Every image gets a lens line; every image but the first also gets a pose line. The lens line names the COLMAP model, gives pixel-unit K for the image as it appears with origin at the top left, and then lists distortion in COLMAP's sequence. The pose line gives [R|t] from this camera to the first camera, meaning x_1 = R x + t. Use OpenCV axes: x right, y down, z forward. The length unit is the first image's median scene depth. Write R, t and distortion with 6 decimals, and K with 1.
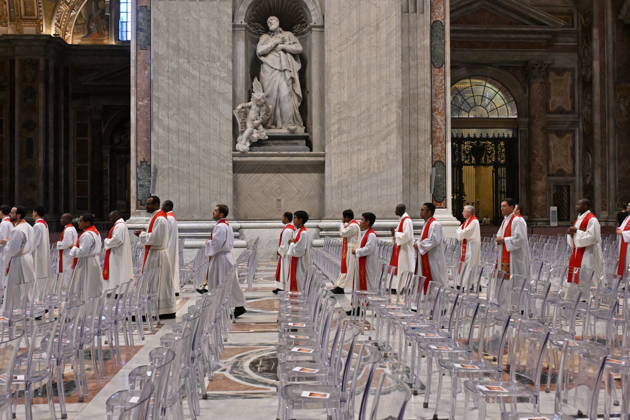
lens RADIAL K [[652.4, 0, 315.0], [0, 652.4, 210.0], [0, 0, 1]] dist [-0.013795, 0.010929]
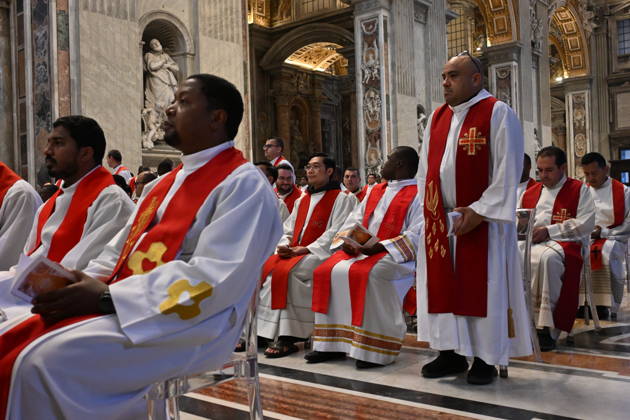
lens RADIAL K [[652.4, 0, 315.0], [0, 652.4, 210.0], [0, 0, 1]] dist [-0.013795, 0.010929]
pose [[0.685033, -0.013763, 0.728382, -0.774492], [0.023305, 0.999724, -0.003027, 0.034487], [-0.728140, 0.019049, 0.685164, -0.049955]]
